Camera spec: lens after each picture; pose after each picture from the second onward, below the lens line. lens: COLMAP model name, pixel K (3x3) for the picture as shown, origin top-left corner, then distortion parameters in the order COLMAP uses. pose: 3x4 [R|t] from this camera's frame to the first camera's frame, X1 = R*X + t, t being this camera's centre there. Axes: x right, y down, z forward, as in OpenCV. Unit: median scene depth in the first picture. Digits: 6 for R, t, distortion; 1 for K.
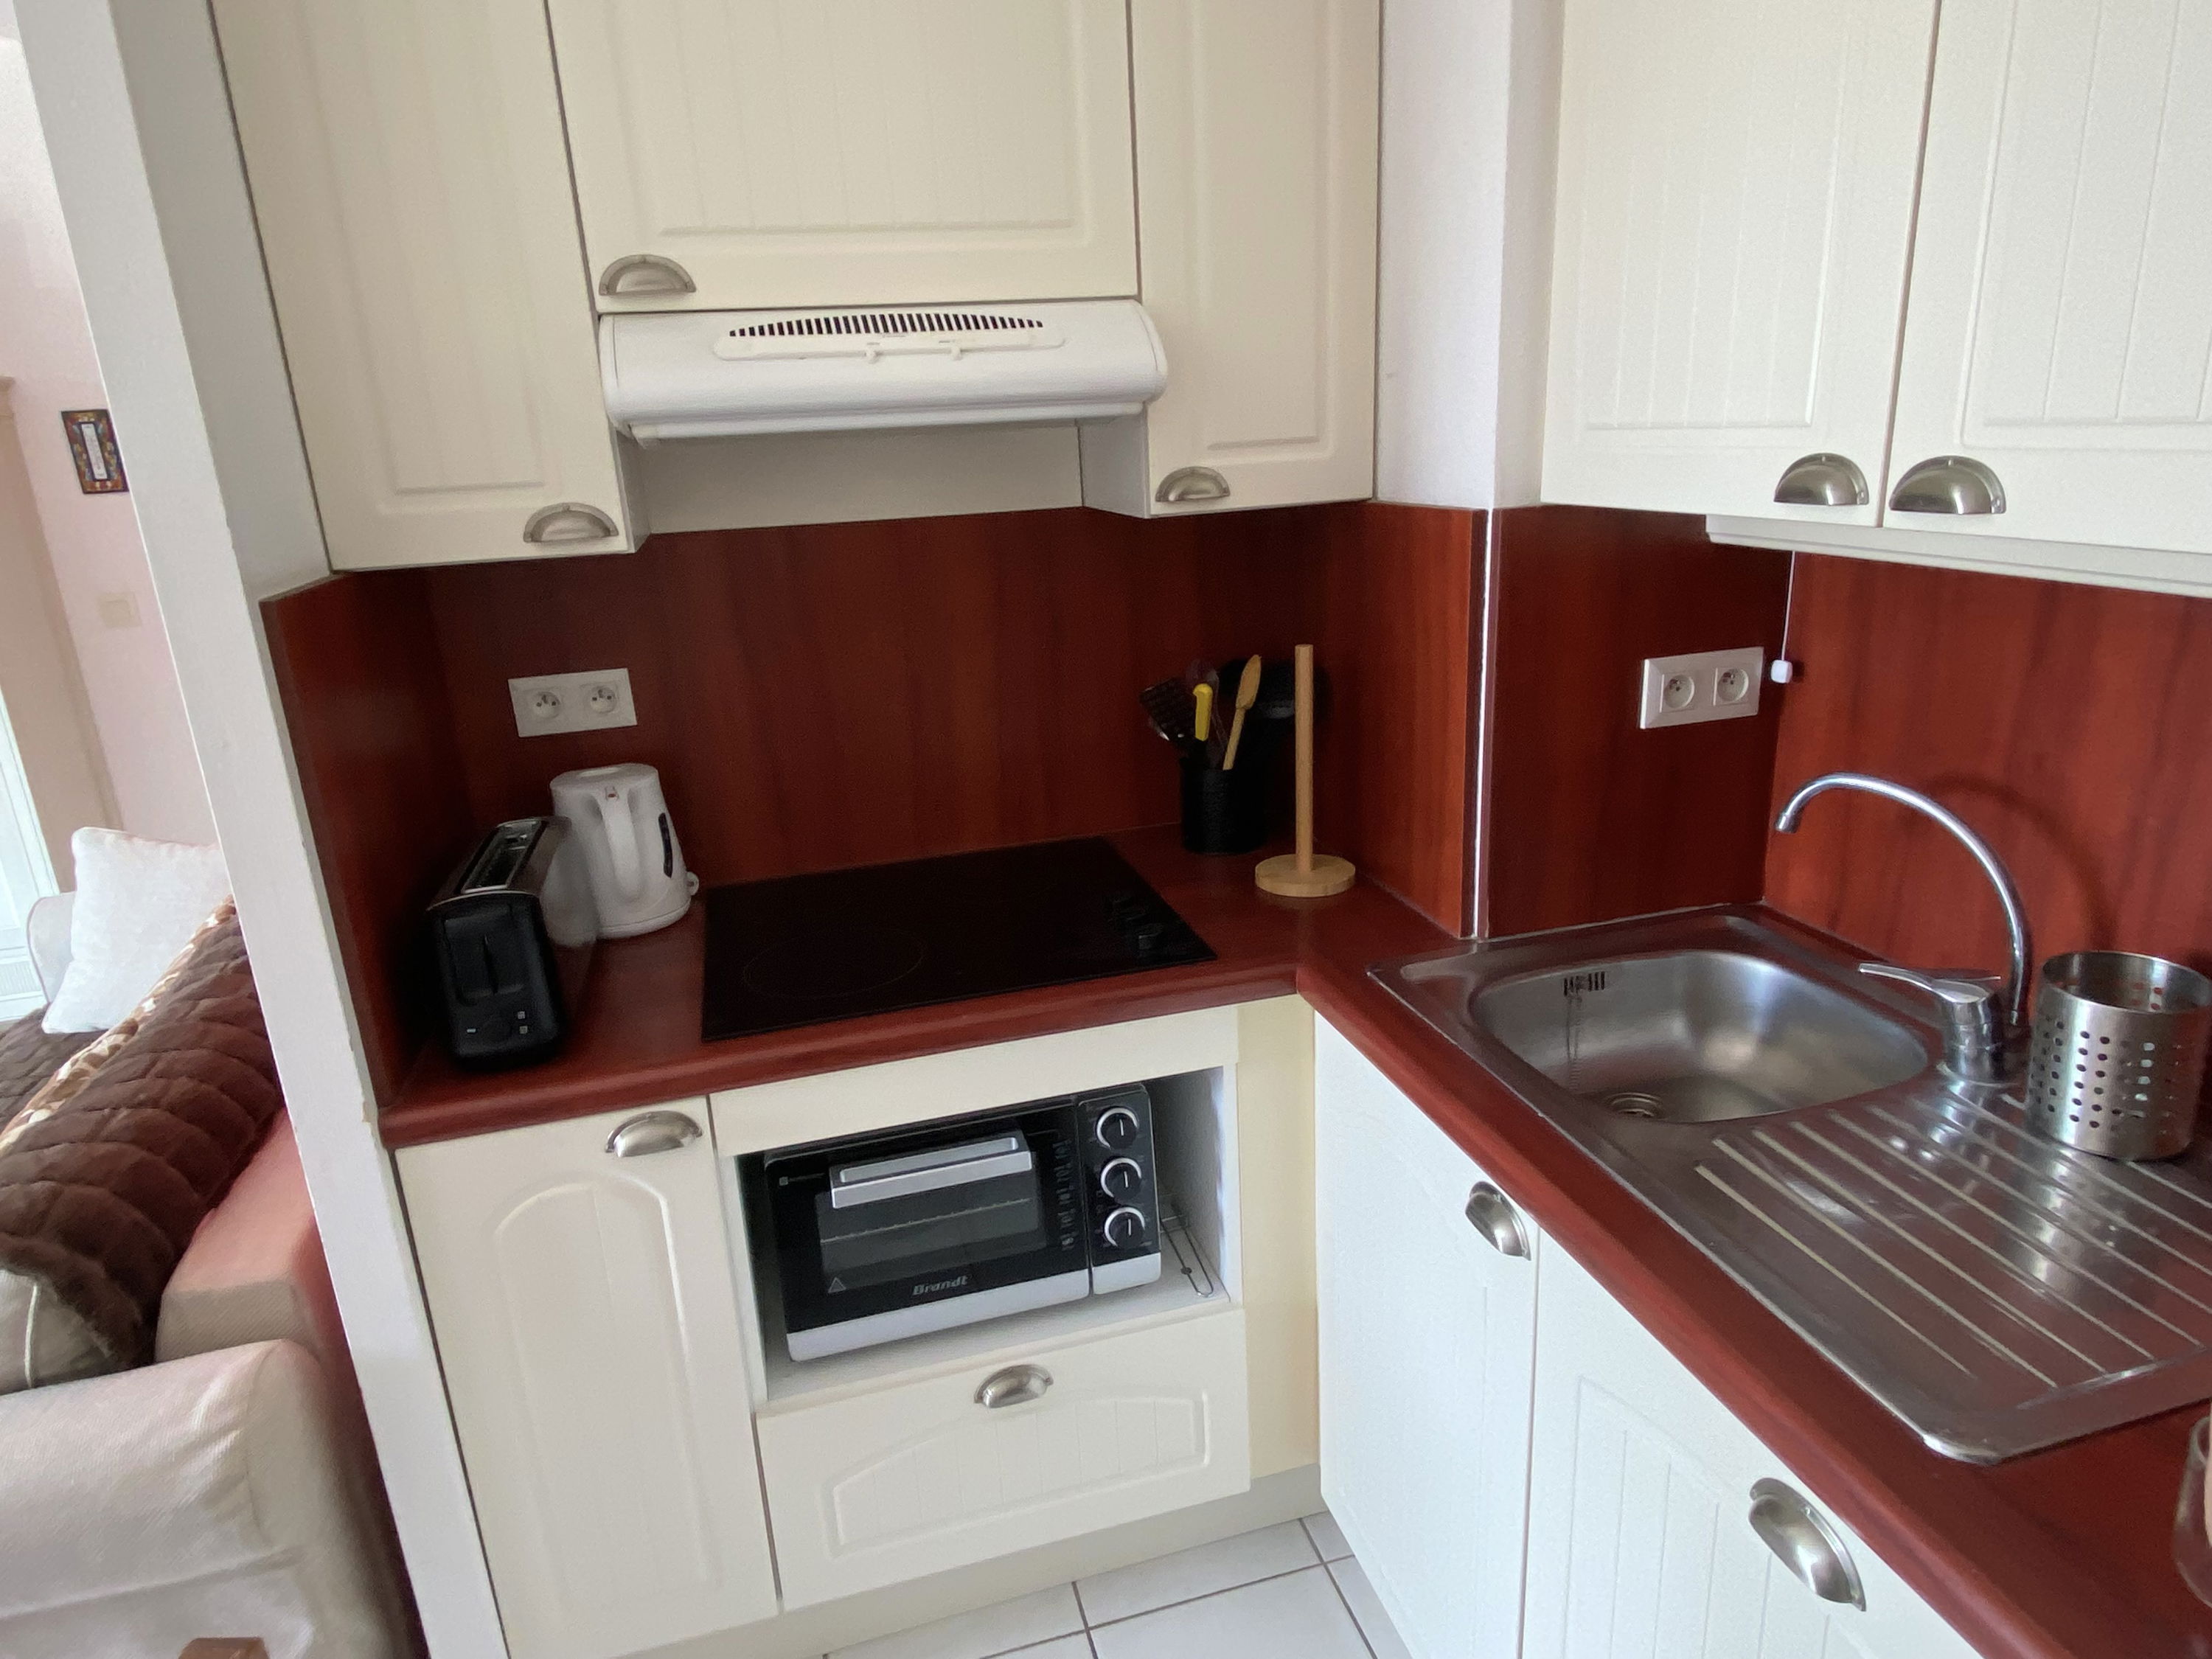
lens RADIAL K [[1302.1, 0, 1091.8], [0, 1302.1, 832.4], [0, 0, 1]] dist [0.019013, -0.006174]
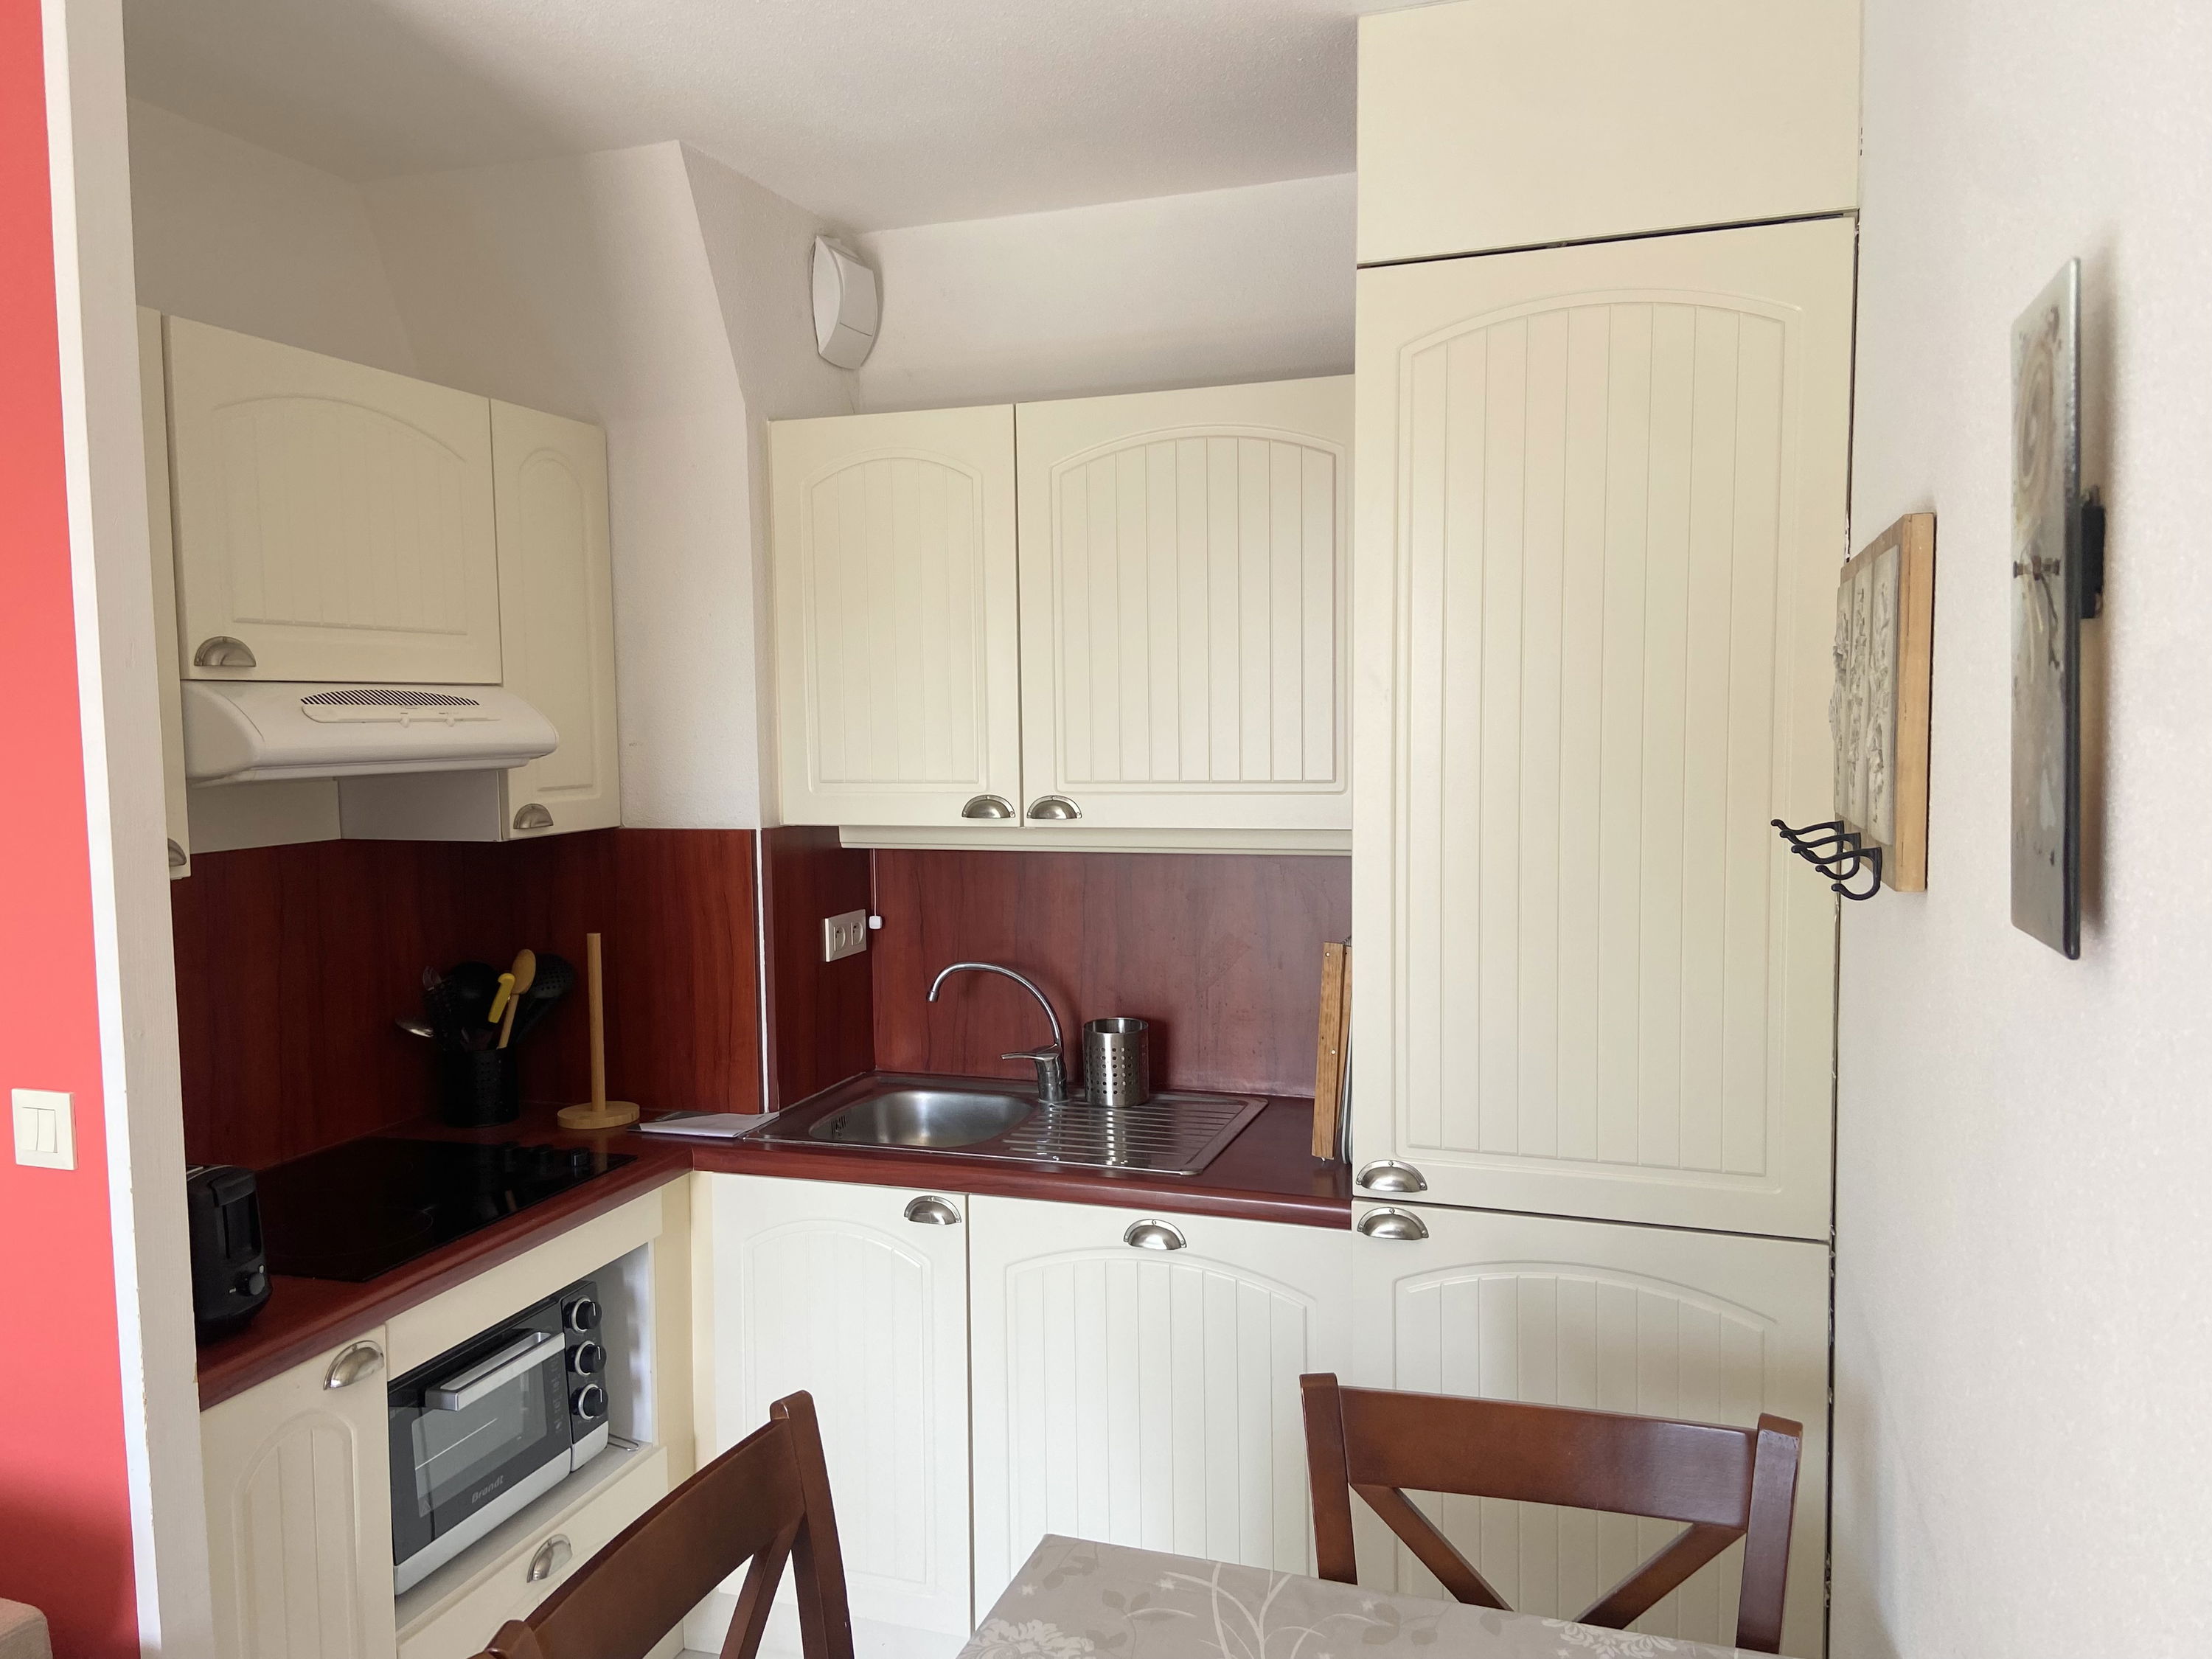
lens RADIAL K [[1667.1, 0, 1110.5], [0, 1667.1, 828.7], [0, 0, 1]] dist [-0.001622, -0.004304]
pose [[0.545545, -0.014228, 0.837961, -1.087281], [0.235008, 0.962338, -0.136660, 0.122847], [-0.804458, 0.271482, 0.528342, -0.391240]]
